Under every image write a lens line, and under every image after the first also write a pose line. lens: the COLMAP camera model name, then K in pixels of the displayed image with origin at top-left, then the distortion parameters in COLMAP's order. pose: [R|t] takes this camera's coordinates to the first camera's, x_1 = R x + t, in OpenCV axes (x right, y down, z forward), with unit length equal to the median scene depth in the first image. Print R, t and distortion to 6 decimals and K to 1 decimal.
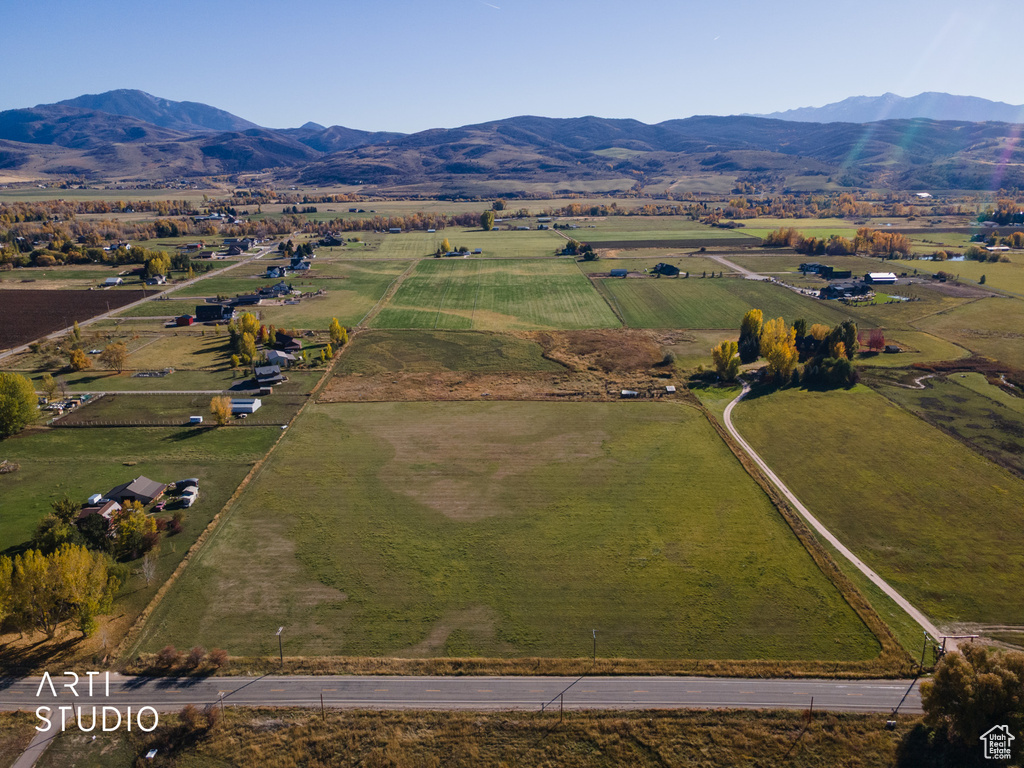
lens RADIAL K [[745.1, 0, 502.6], [0, 745.1, 380.4], [0, 0, 1]] dist [0.025819, 0.038242]
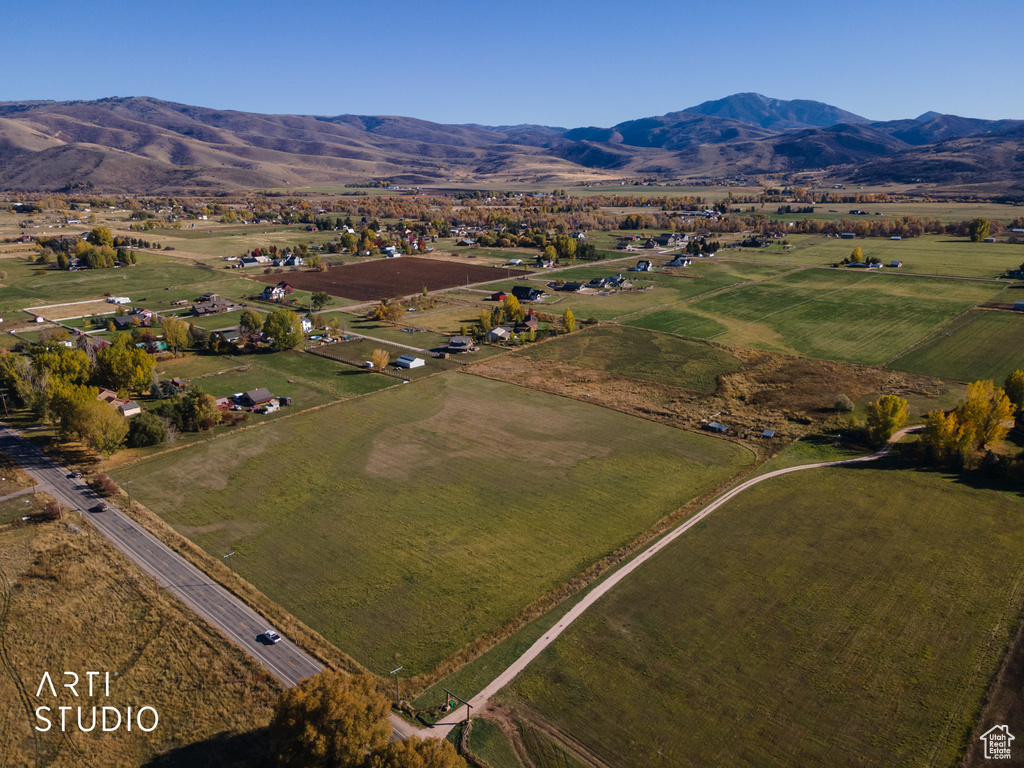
lens RADIAL K [[745.1, 0, 502.6], [0, 745.1, 380.4], [0, 0, 1]] dist [0.025819, 0.038242]
pose [[0.737624, 0.191105, -0.647603, 0.527754], [-0.188873, 0.979222, 0.073837, -0.052159], [0.648258, 0.067850, 0.758392, 0.149242]]
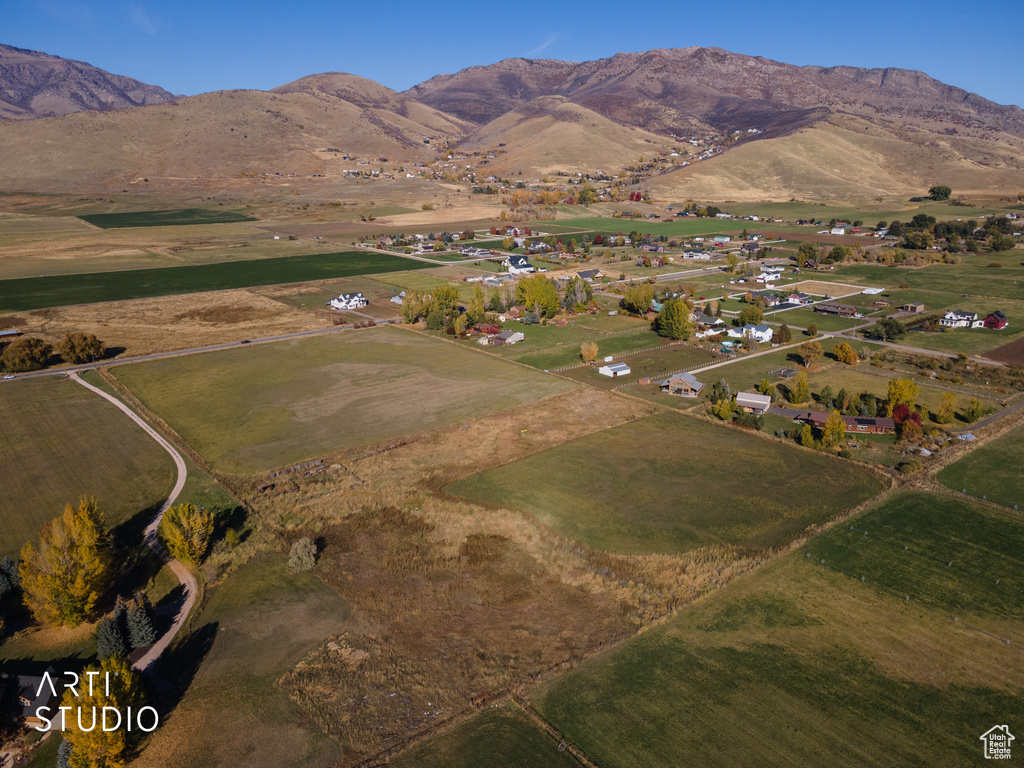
lens RADIAL K [[745.1, 0, 502.6], [0, 745.1, 380.4], [0, 0, 1]] dist [0.025819, 0.038242]
pose [[-0.776176, 0.192301, -0.600476, 0.445465], [-0.170268, 0.853046, 0.493275, -0.452425], [0.607091, 0.485110, -0.629371, 1.495699]]
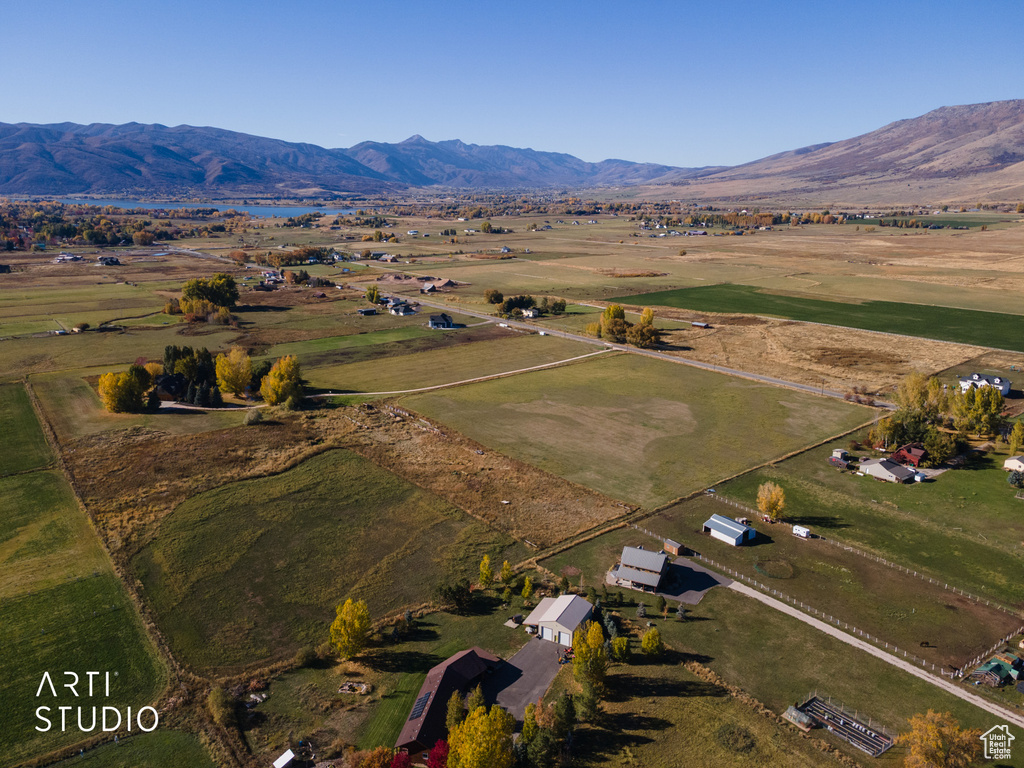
lens RADIAL K [[745.1, 0, 502.6], [0, 745.1, 380.4], [0, 0, 1]] dist [0.025819, 0.038242]
pose [[-0.622807, -0.186388, 0.759849, -0.662996], [0.226713, 0.886543, 0.403290, -0.387876], [-0.748807, 0.423440, -0.509889, 1.338970]]
